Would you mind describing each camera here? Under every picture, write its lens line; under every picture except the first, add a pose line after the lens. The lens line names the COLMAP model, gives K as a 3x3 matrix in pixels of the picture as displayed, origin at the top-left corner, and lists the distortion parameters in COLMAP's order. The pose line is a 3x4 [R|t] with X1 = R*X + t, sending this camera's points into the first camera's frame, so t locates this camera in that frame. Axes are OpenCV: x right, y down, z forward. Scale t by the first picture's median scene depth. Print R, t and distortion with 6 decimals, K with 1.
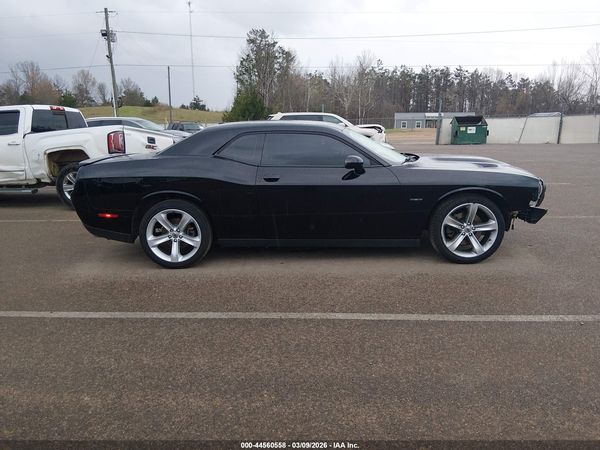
lens RADIAL K [[455.0, 0, 302.4], [0, 455.0, 223.5], [0, 0, 1]] dist [0.076180, -0.126097]
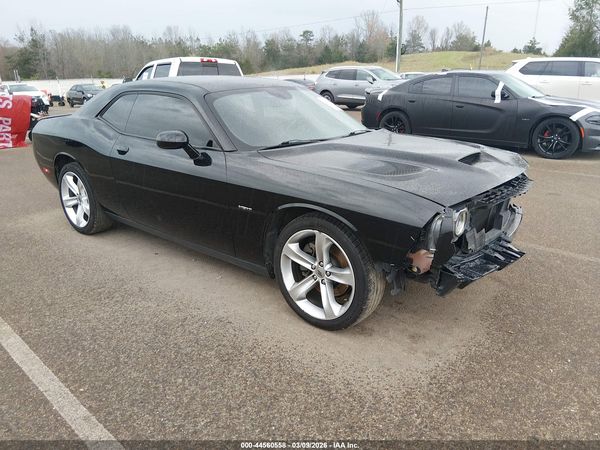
lens RADIAL K [[455.0, 0, 302.4], [0, 455.0, 223.5], [0, 0, 1]] dist [0.076180, -0.126097]
pose [[0.779961, 0.201590, -0.592471, 0.154231], [-0.136042, 0.978676, 0.153905, -0.031127], [0.610863, -0.039438, 0.790754, 0.116960]]
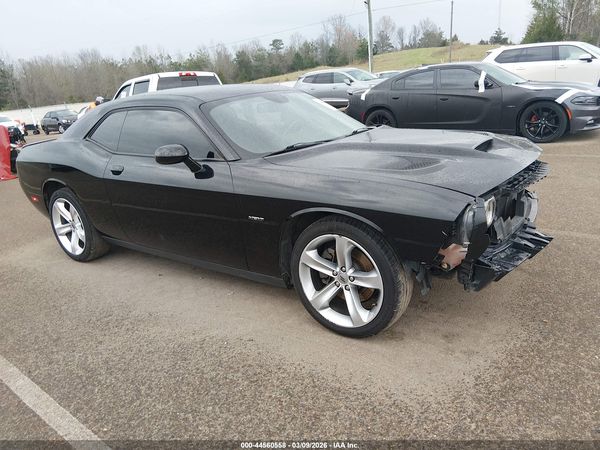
lens RADIAL K [[455.0, 0, 302.4], [0, 455.0, 223.5], [0, 0, 1]] dist [0.076180, -0.126097]
pose [[0.812331, 0.119492, -0.570824, 0.143590], [-0.049734, 0.989413, 0.136341, -0.029107], [0.581073, -0.082365, 0.809673, 0.116971]]
